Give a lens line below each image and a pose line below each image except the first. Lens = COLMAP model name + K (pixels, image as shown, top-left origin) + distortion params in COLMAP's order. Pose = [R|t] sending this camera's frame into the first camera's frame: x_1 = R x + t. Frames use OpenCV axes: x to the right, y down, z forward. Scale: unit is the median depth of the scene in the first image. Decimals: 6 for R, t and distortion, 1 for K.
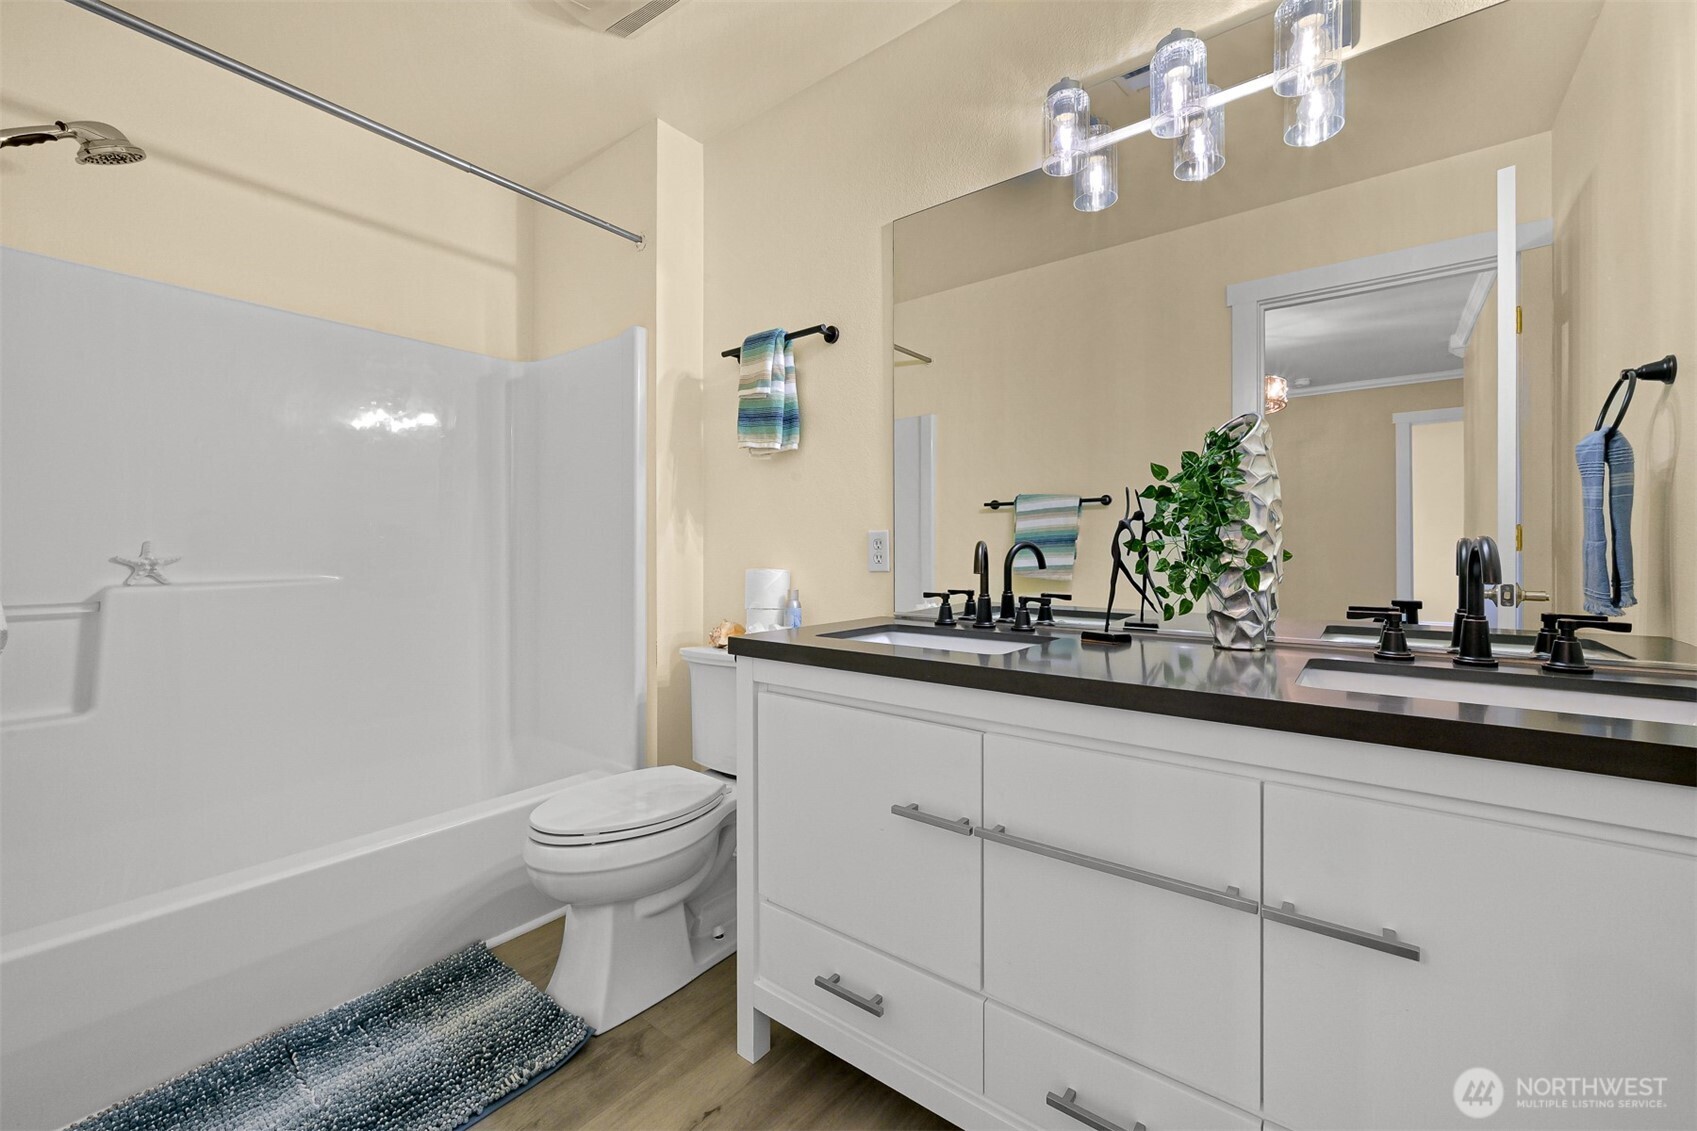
lens RADIAL K [[679.2, 0, 843.6], [0, 679.2, 555.7], [0, 0, 1]] dist [-0.000731, 0.000223]
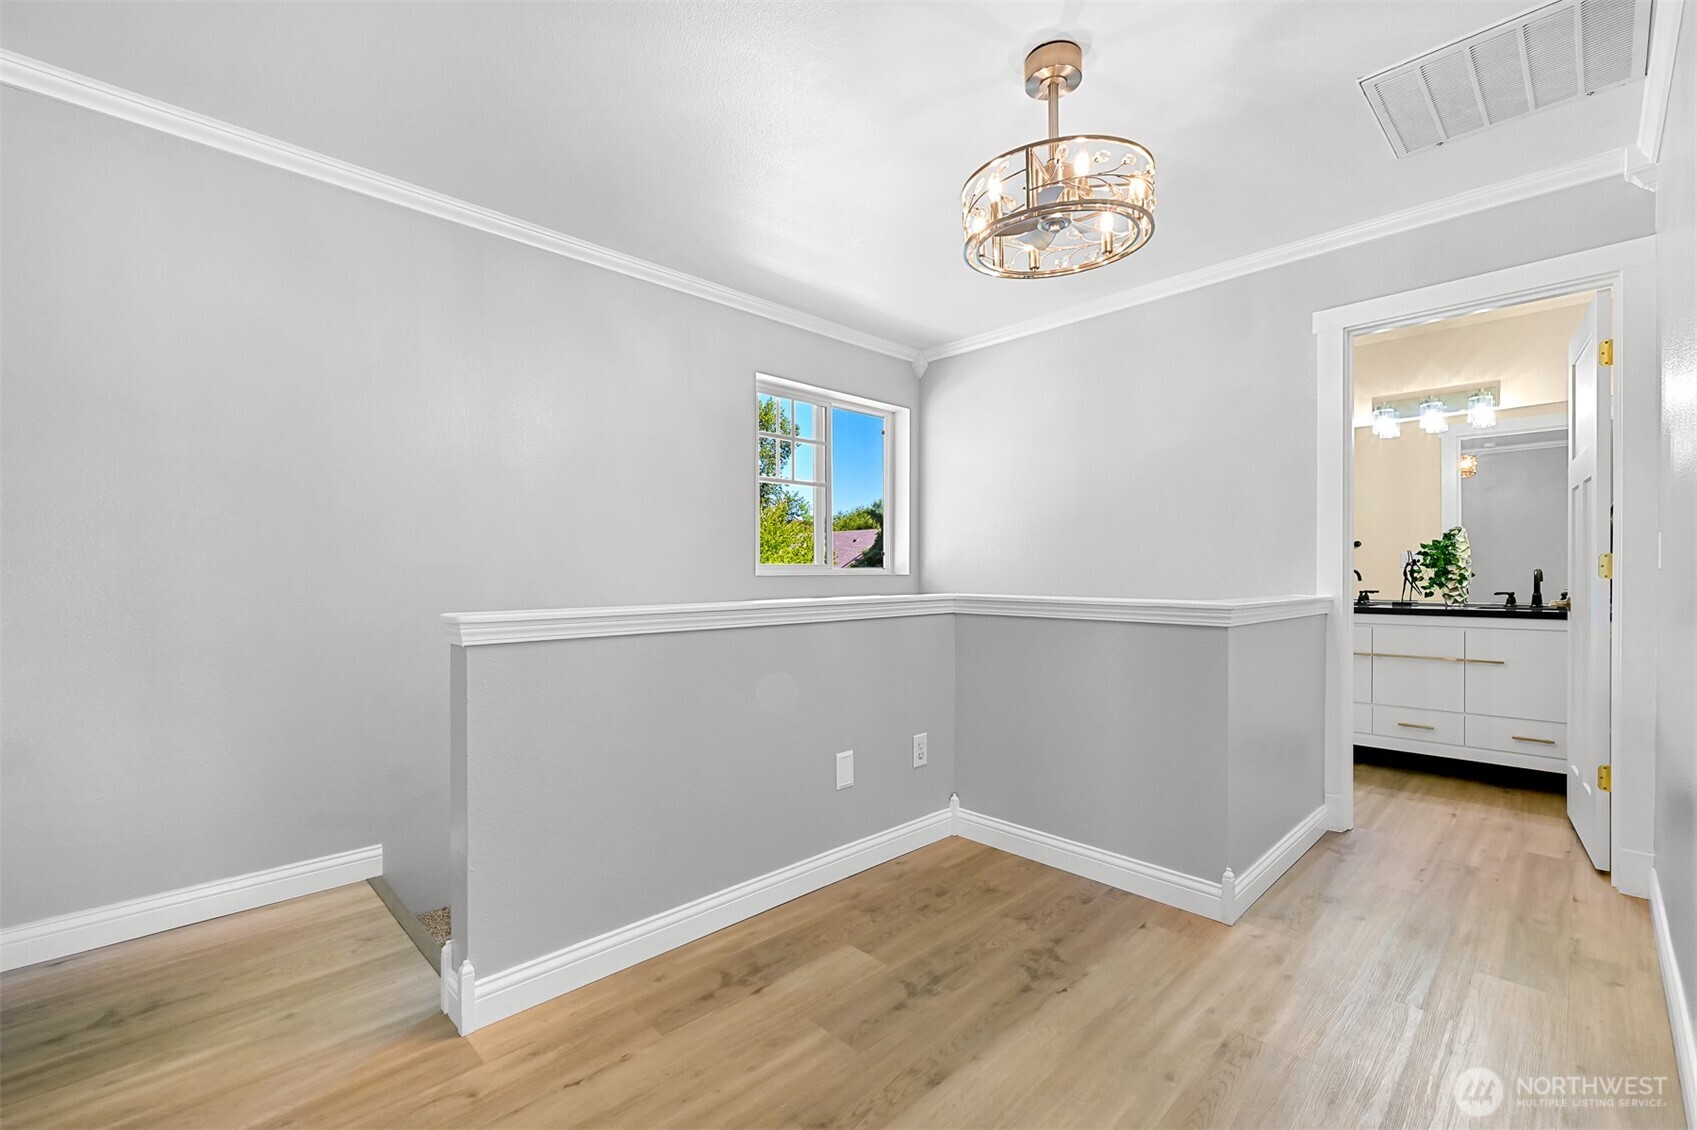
lens RADIAL K [[721.4, 0, 837.3], [0, 721.4, 580.6], [0, 0, 1]] dist [-0.002035, -0.000705]
pose [[0.988900, -0.001698, -0.148571, -1.654030], [0.002994, 0.999959, 0.008500, -0.010852], [0.148551, -0.008850, 0.988865, -2.567283]]
